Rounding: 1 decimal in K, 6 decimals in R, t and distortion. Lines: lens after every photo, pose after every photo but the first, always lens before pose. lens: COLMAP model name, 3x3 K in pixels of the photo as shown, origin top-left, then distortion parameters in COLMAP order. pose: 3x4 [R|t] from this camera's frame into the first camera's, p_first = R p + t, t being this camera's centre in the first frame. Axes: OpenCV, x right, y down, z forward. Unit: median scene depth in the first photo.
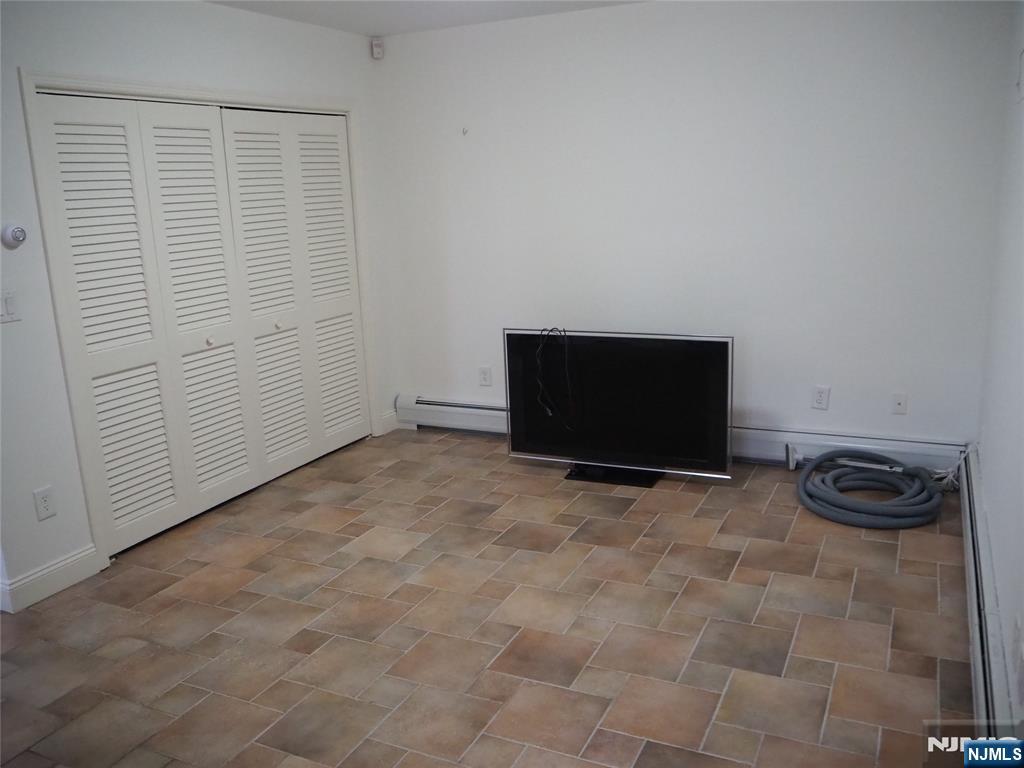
lens RADIAL K [[850.2, 0, 512.7], [0, 850.2, 386.0], [0, 0, 1]] dist [-0.057374, 0.025537]
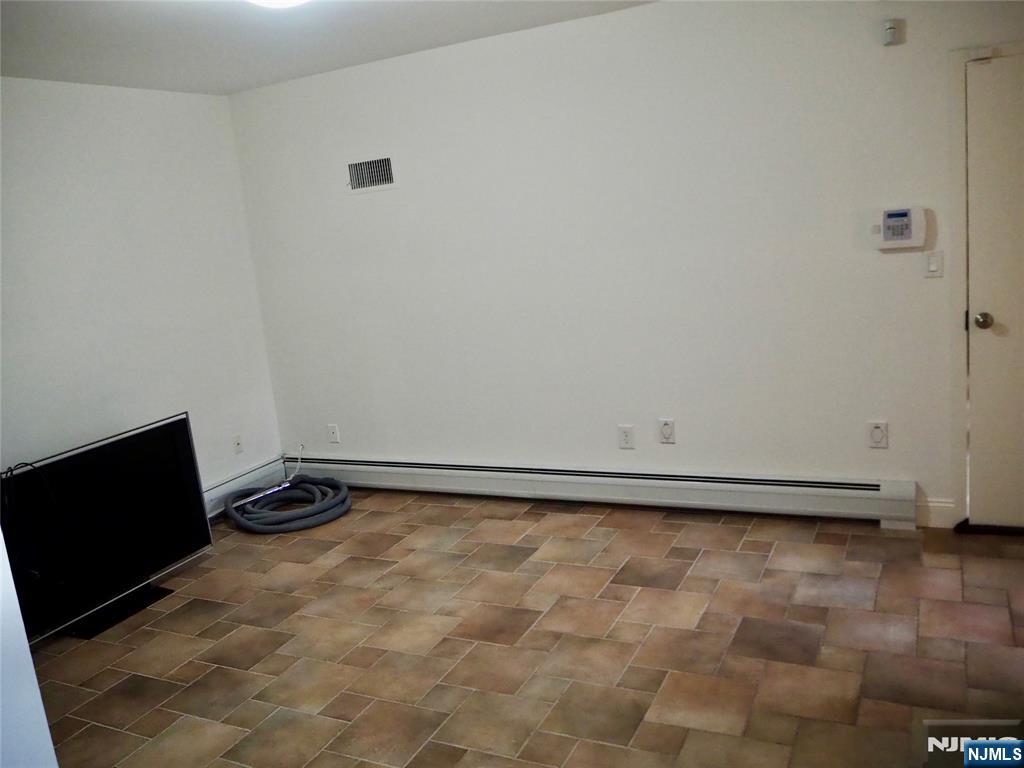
lens RADIAL K [[850.2, 0, 509.8], [0, 850.2, 384.2], [0, 0, 1]] dist [-0.057374, 0.025537]
pose [[0.025962, -0.156812, 0.987287, -0.832943], [0.333319, 0.932461, 0.139339, -0.115127], [-0.942457, 0.325464, 0.076477, 0.611256]]
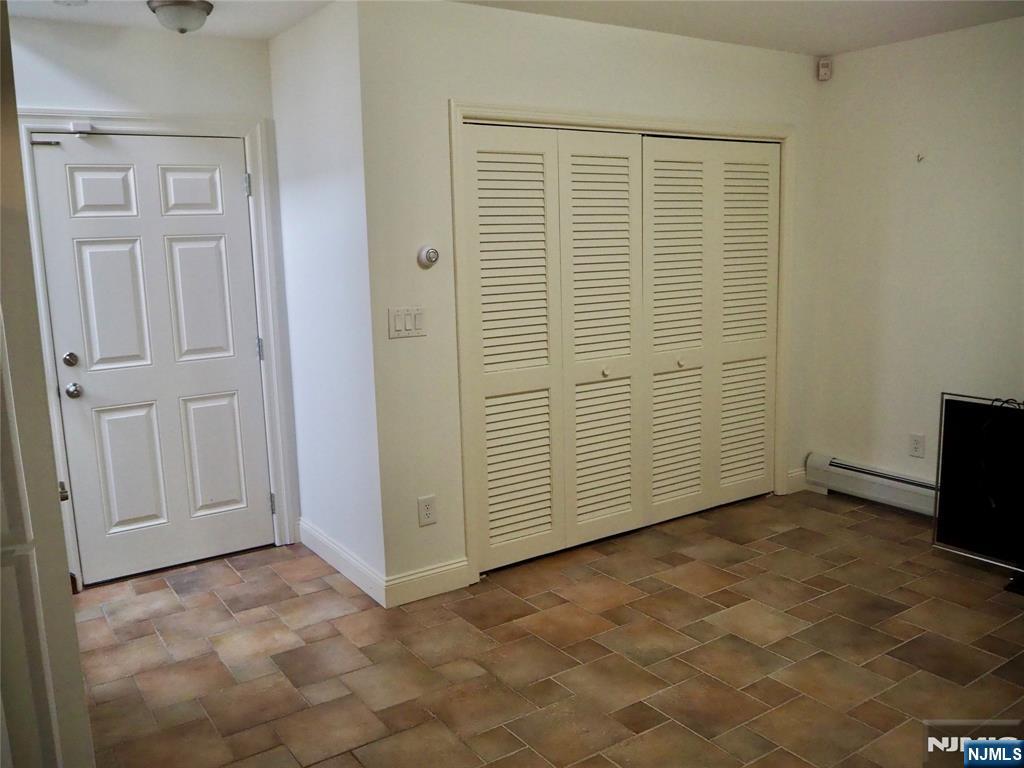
lens RADIAL K [[850.2, 0, 505.6], [0, 850.2, 379.4], [0, 0, 1]] dist [-0.057374, 0.025537]
pose [[0.862397, 0.101303, -0.495993, 0.032976], [-0.126362, 0.991836, -0.017135, -0.015927], [0.490208, 0.077452, 0.868157, 0.104644]]
